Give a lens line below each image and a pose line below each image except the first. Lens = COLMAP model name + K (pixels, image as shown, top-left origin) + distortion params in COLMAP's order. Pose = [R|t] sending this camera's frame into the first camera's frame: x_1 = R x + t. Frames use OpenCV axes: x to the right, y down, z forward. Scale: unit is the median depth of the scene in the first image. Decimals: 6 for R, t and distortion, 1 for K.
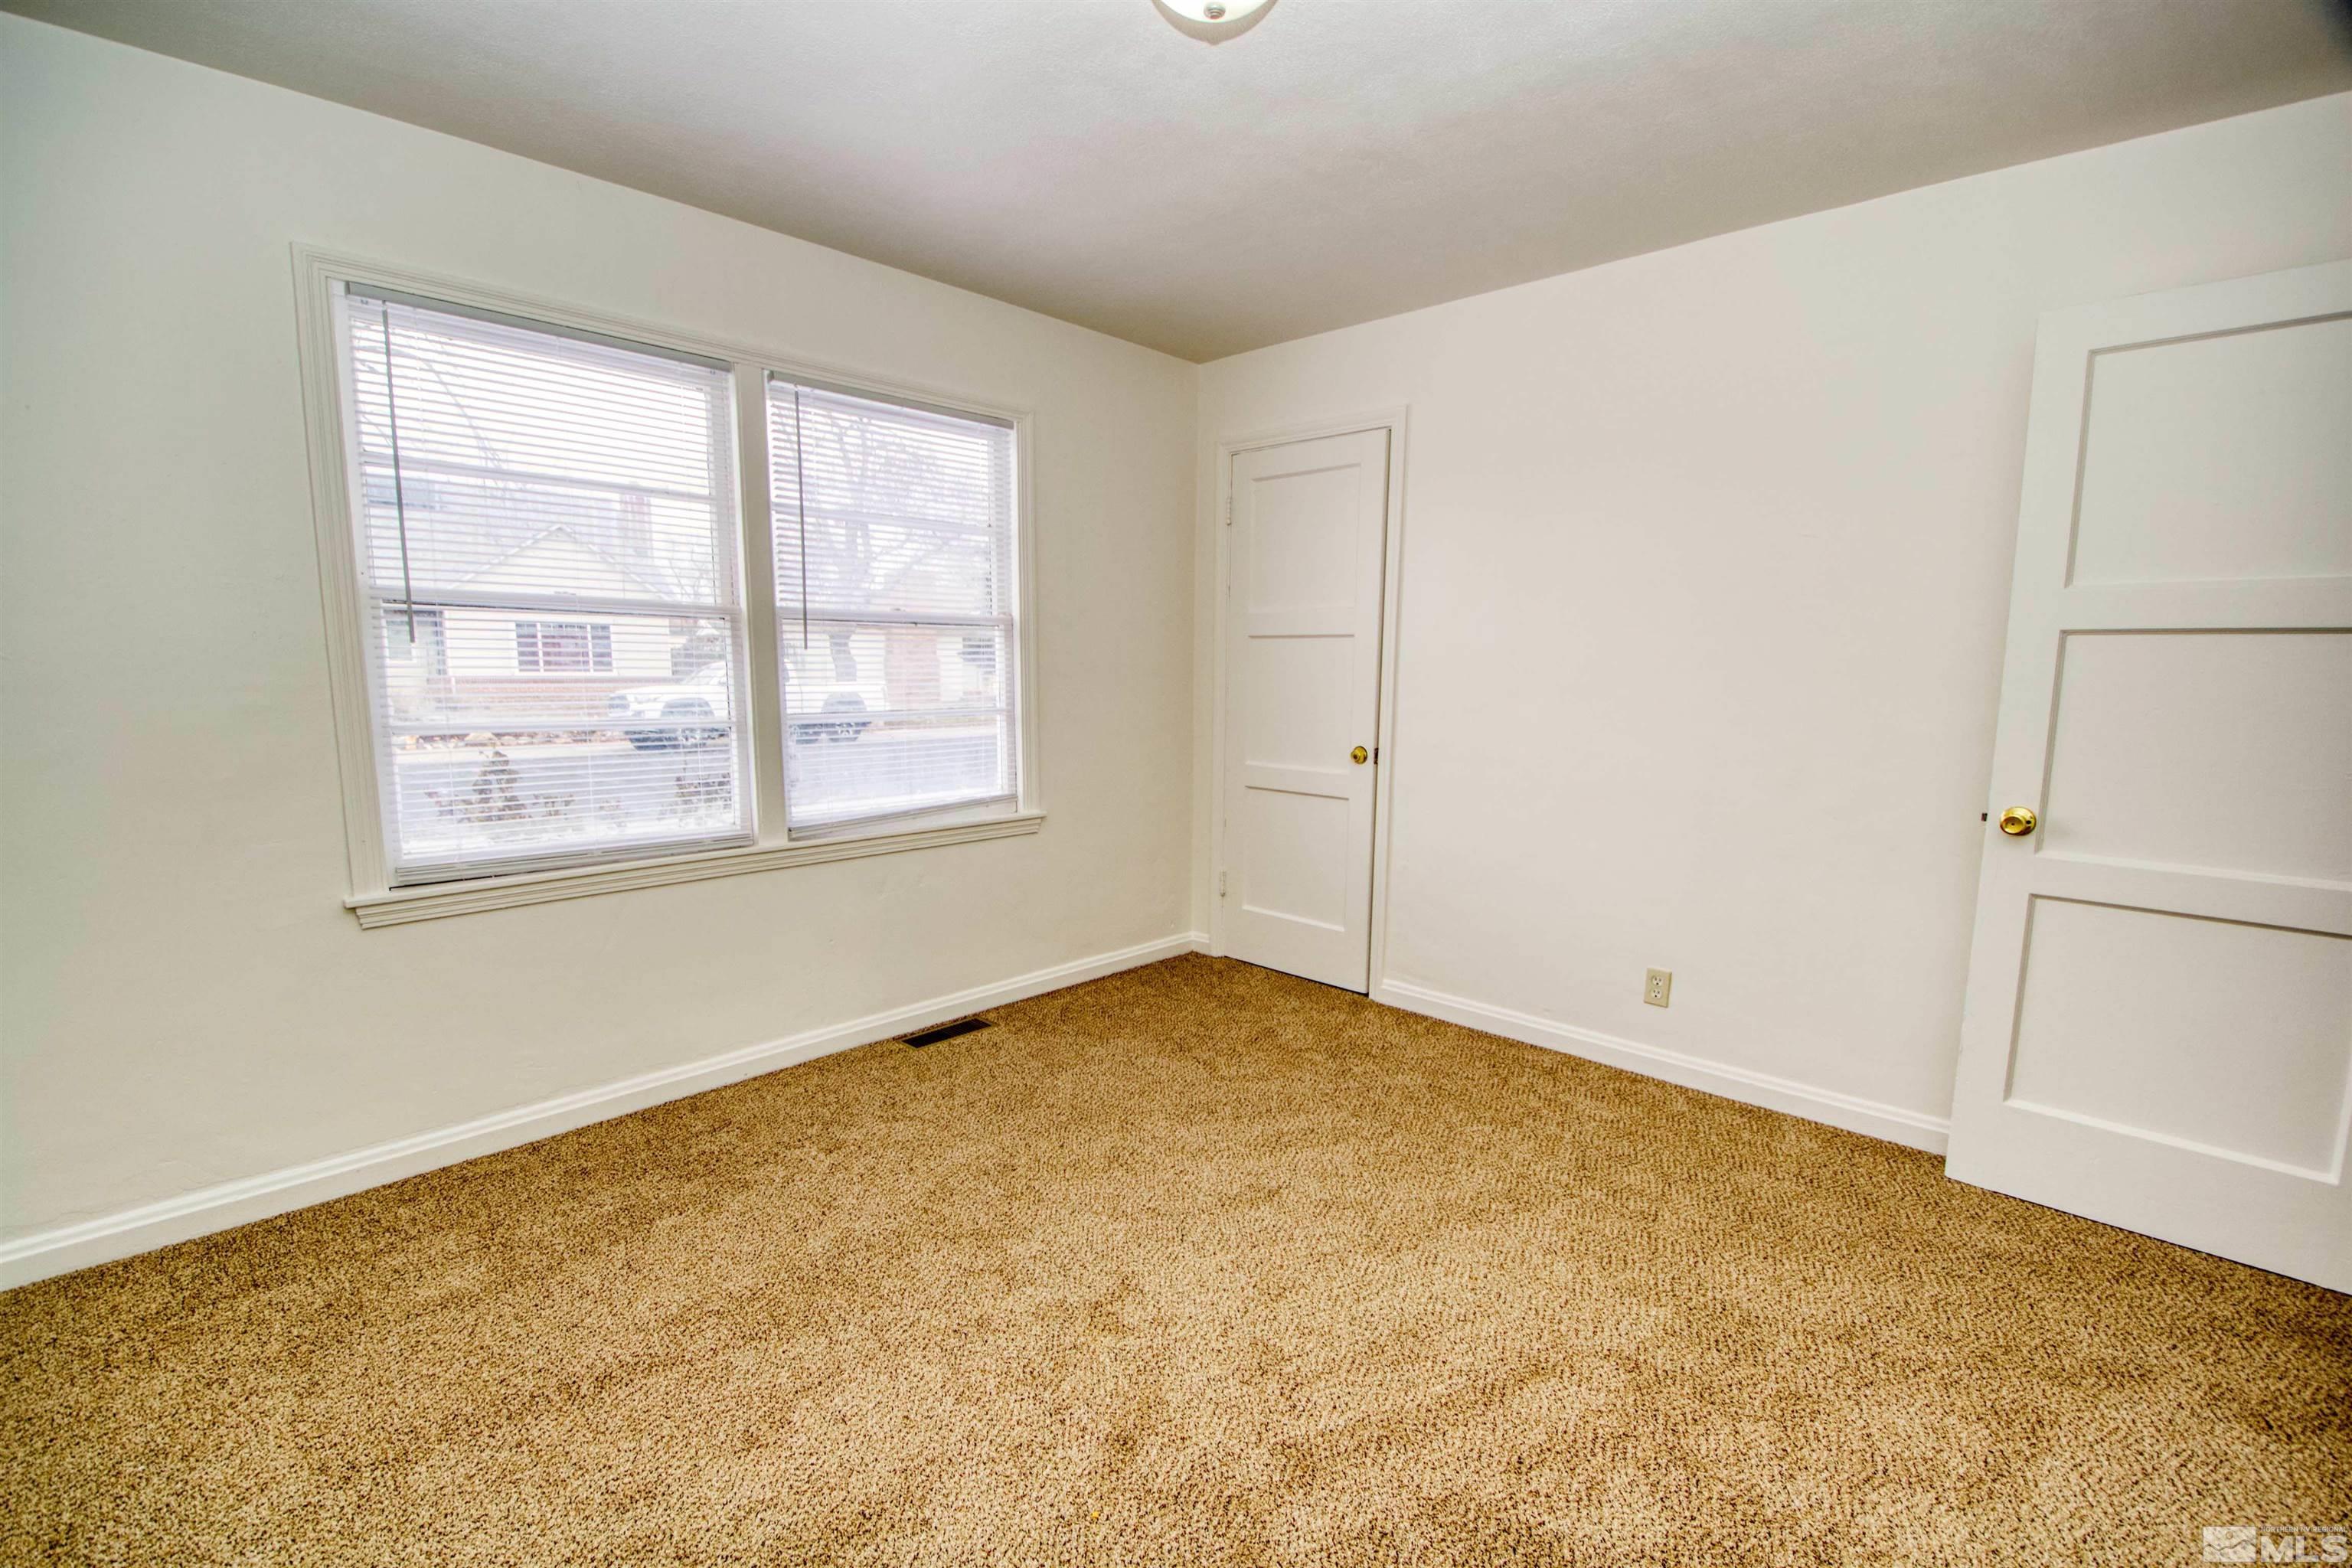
lens RADIAL K [[1069.2, 0, 1151.1], [0, 1069.2, 808.2], [0, 0, 1]] dist [-0.001046, -0.000057]
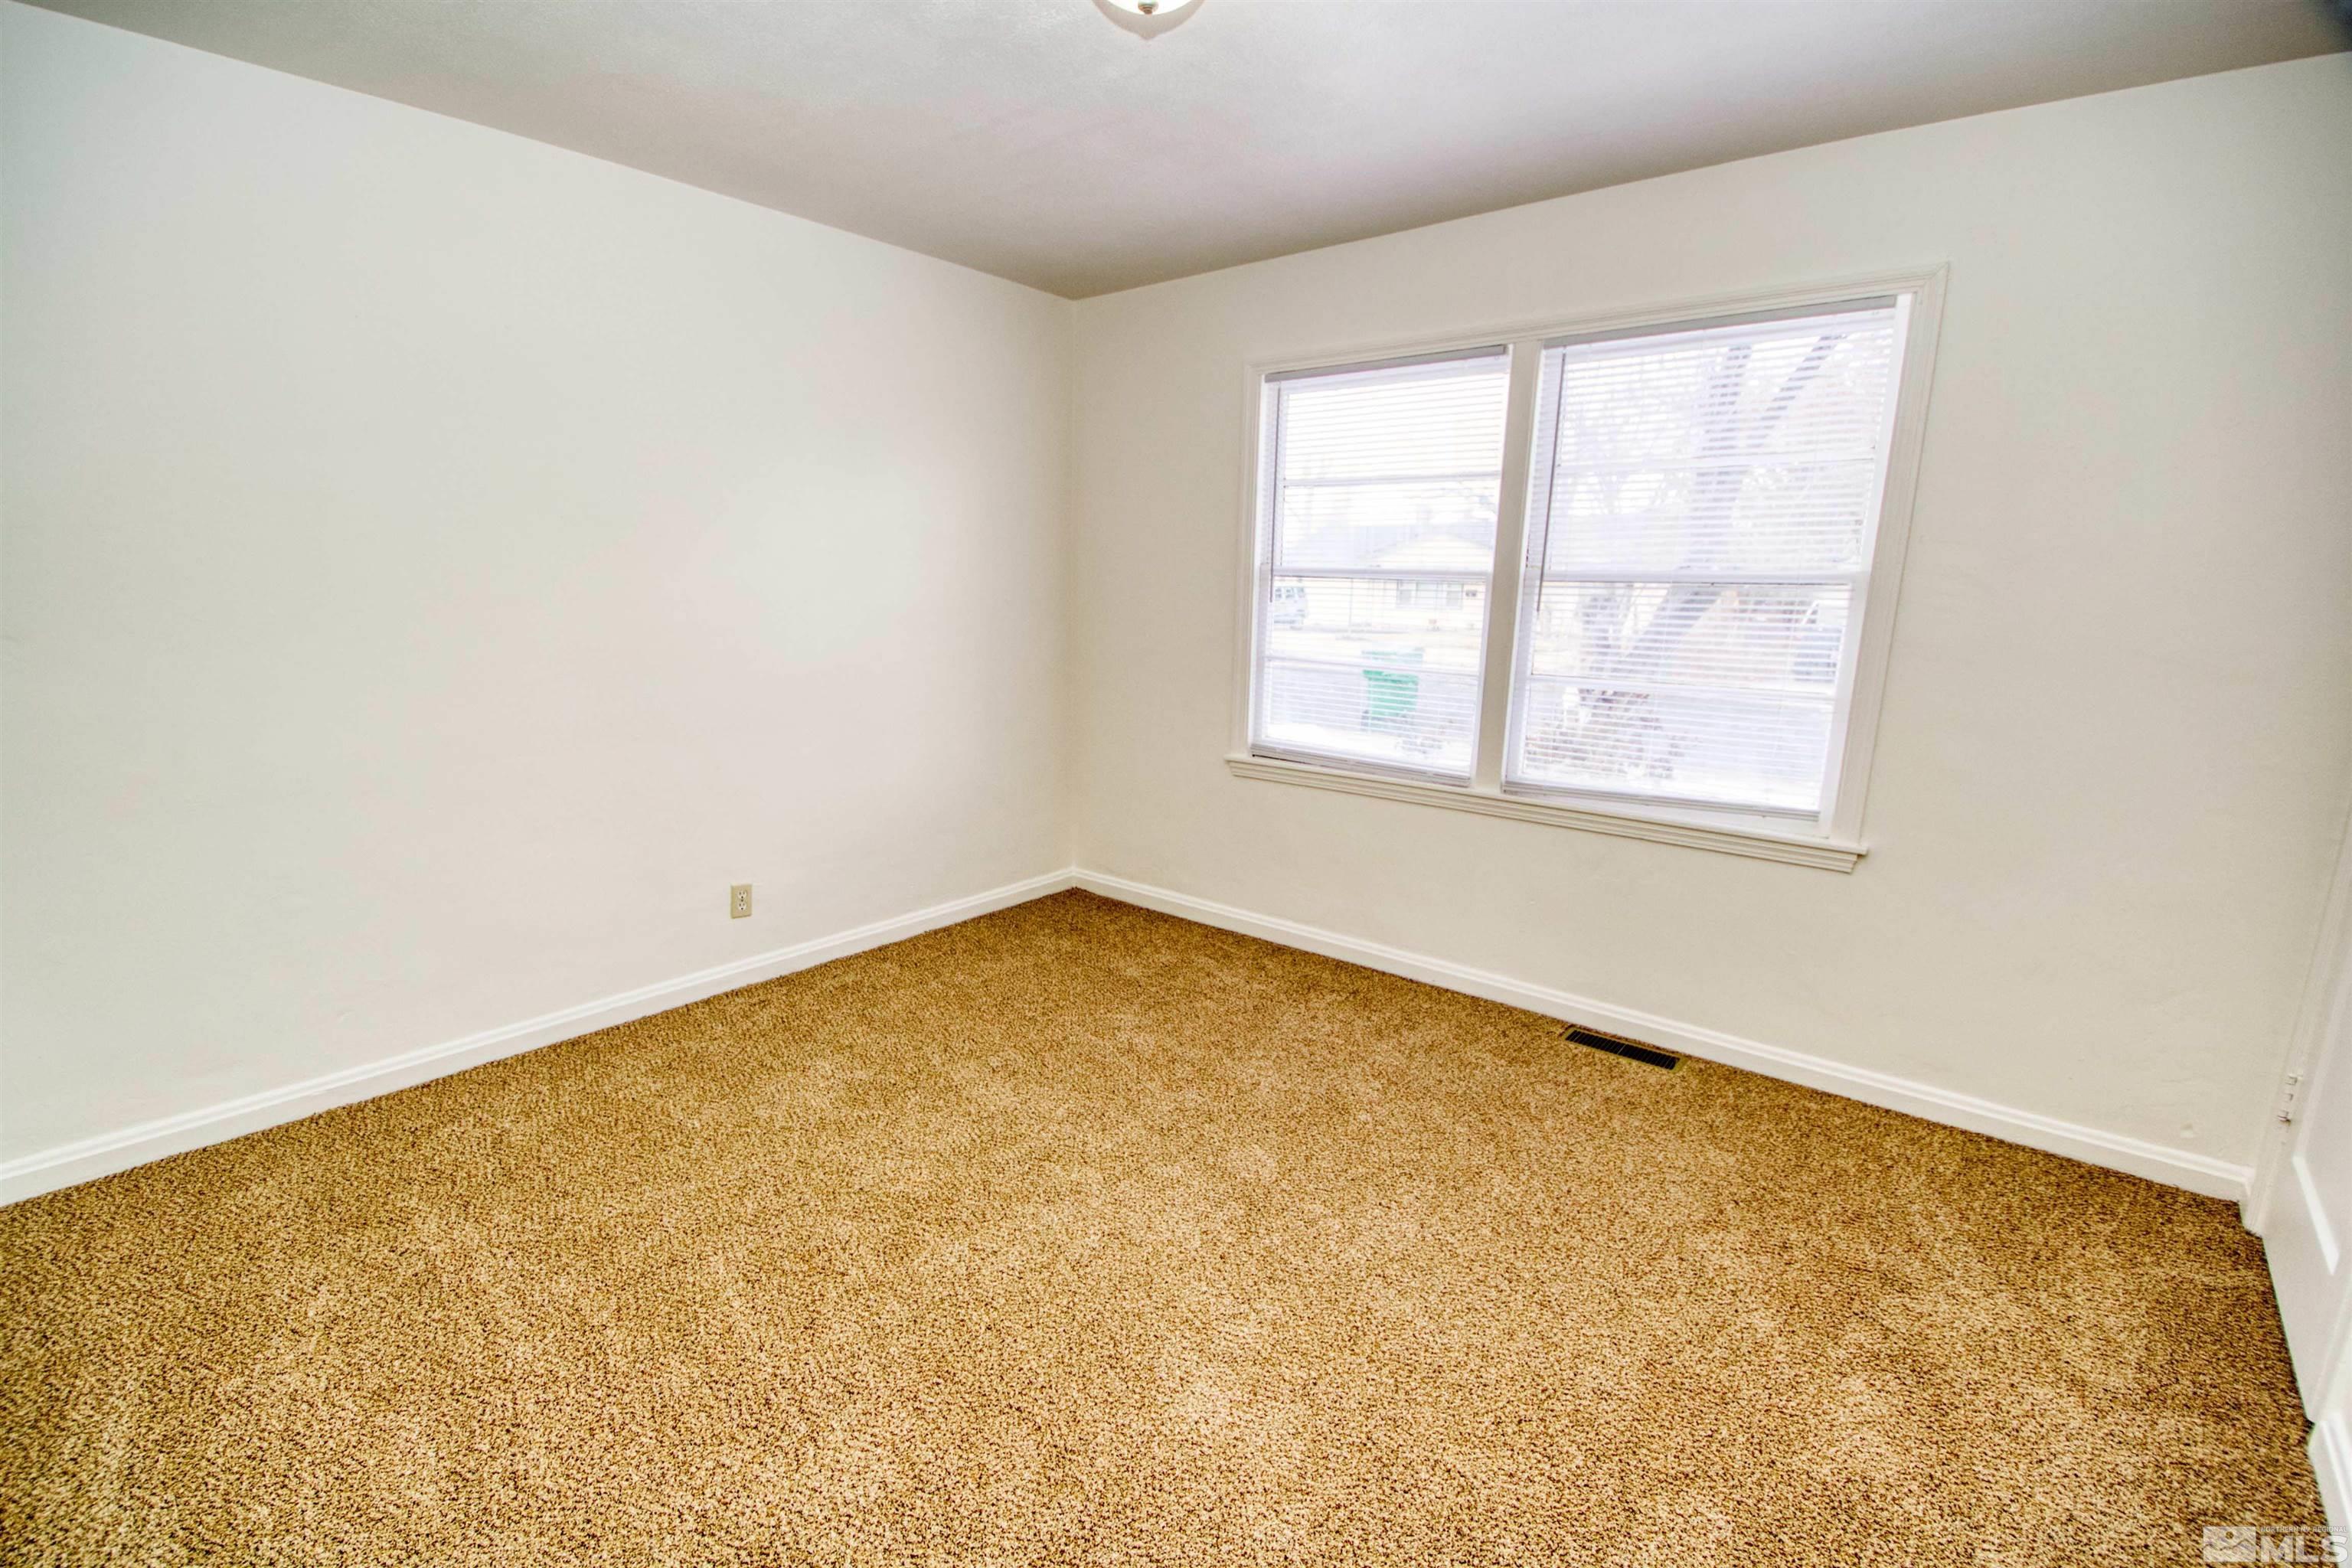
lens RADIAL K [[1069.2, 0, 1151.1], [0, 1069.2, 808.2], [0, 0, 1]] dist [-0.001046, -0.000057]
pose [[0.052893, 0.203832, -0.977576, 0.687891], [-0.150204, 0.969433, 0.194007, -0.108548], [0.987239, 0.136574, 0.081892, 0.575454]]
